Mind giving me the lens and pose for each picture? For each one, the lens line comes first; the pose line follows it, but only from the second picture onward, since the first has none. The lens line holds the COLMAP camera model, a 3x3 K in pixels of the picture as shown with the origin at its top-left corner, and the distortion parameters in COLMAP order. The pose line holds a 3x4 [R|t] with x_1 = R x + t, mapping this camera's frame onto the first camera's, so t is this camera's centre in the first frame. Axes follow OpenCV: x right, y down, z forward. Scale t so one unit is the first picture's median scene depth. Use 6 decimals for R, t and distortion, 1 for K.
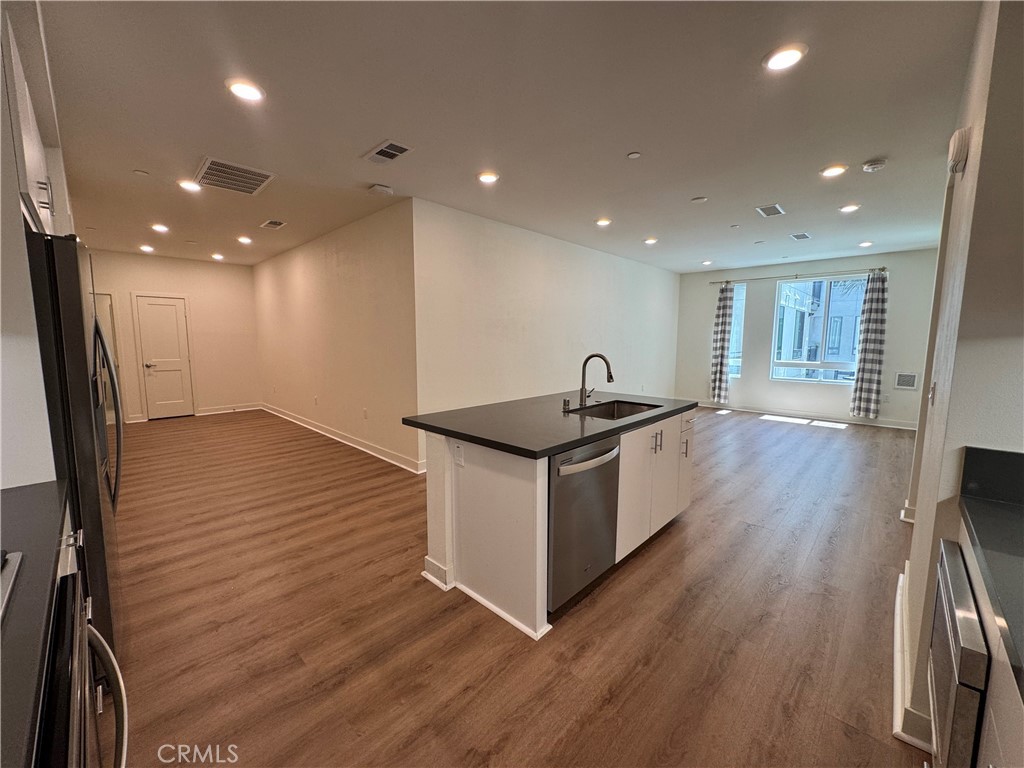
lens RADIAL K [[406.4, 0, 510.1], [0, 406.4, 381.6], [0, 0, 1]] dist [-0.003417, 0.000256]
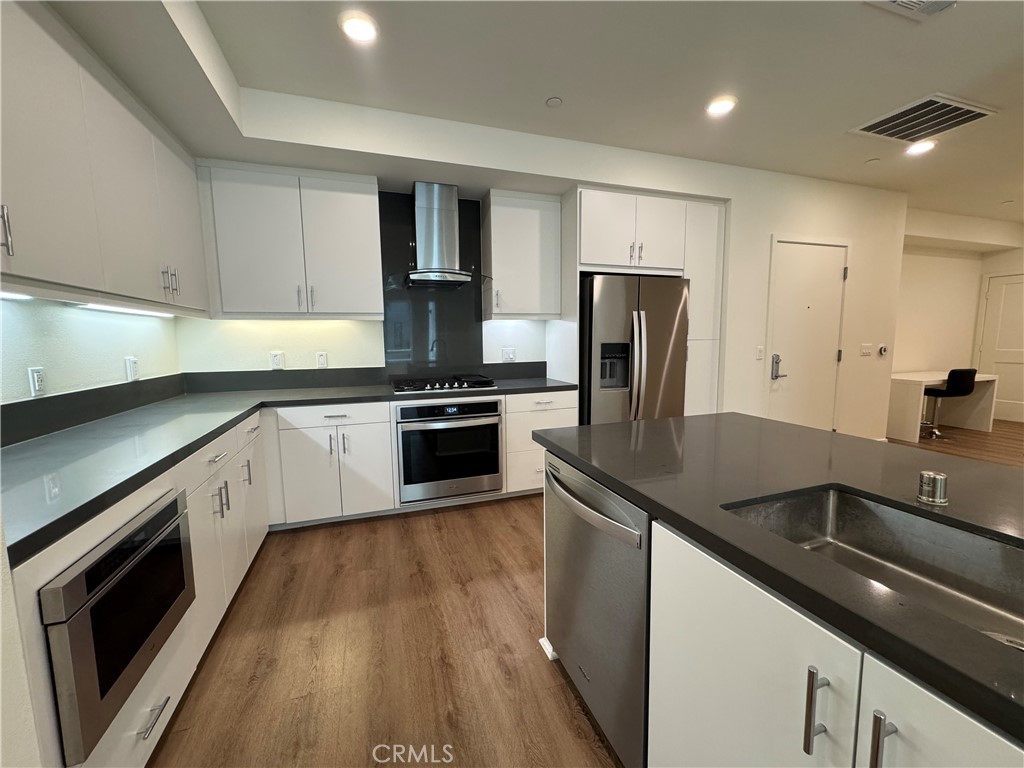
lens RADIAL K [[406.4, 0, 512.1], [0, 406.4, 384.8], [0, 0, 1]] dist [-0.003417, 0.000256]
pose [[-0.450187, 0.107041, -0.886495, 0.337185], [-0.082810, 0.983506, 0.160808, -0.030061], [0.889086, 0.145805, -0.433897, 0.501590]]
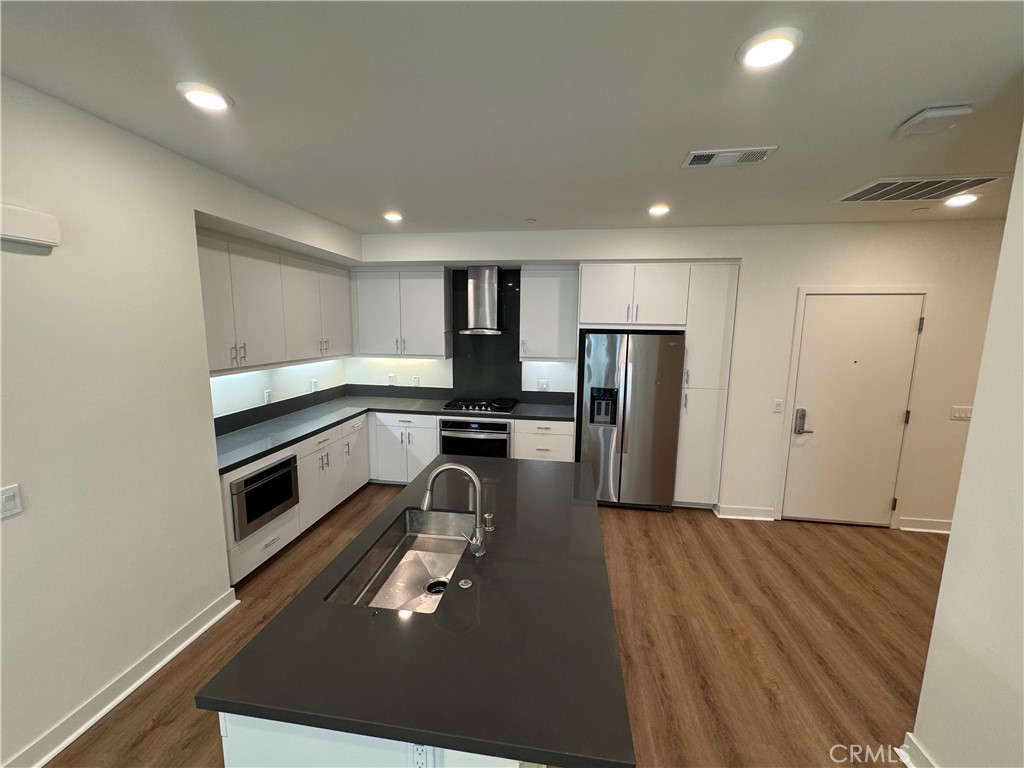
lens RADIAL K [[406.4, 0, 513.1], [0, 406.4, 383.0], [0, 0, 1]] dist [-0.003417, 0.000256]
pose [[-0.810939, 0.072254, -0.580653, 0.283191], [-0.076096, 0.970896, 0.227091, -0.190128], [0.580162, 0.228342, -0.781839, 0.893338]]
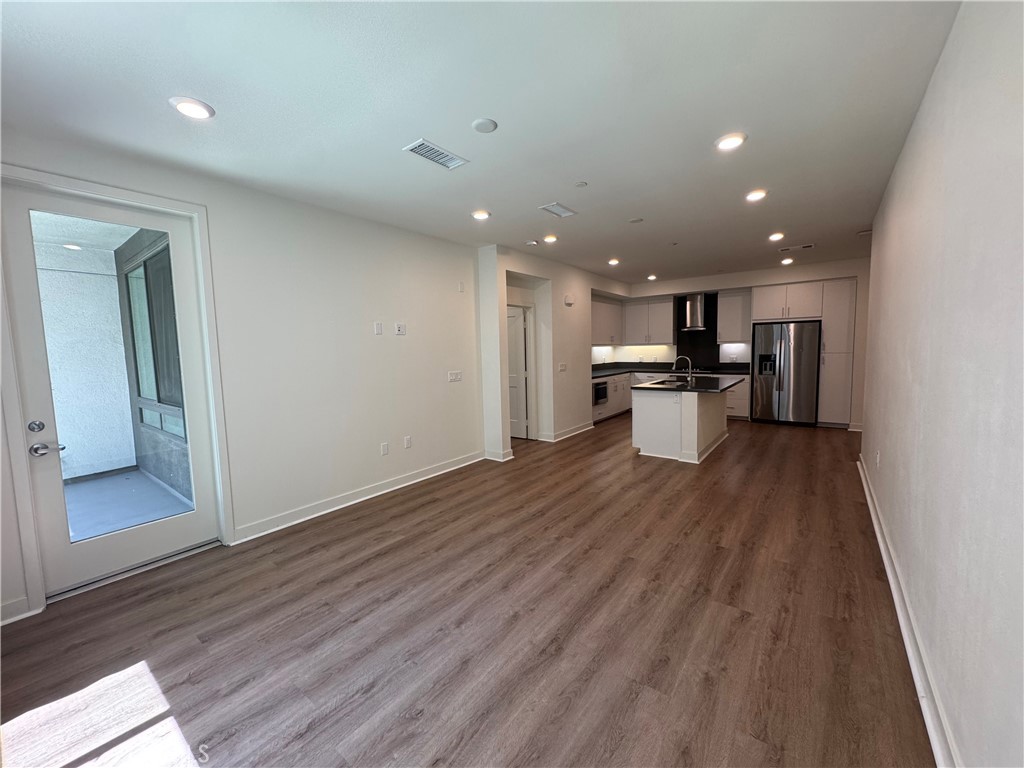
lens RADIAL K [[406.4, 0, 510.8], [0, 406.4, 383.9], [0, 0, 1]] dist [-0.003417, 0.000256]
pose [[-0.994030, 0.034509, -0.103503, 0.756140], [0.013274, 0.979865, 0.199218, -0.211277], [0.108294, 0.196654, -0.974474, 1.742598]]
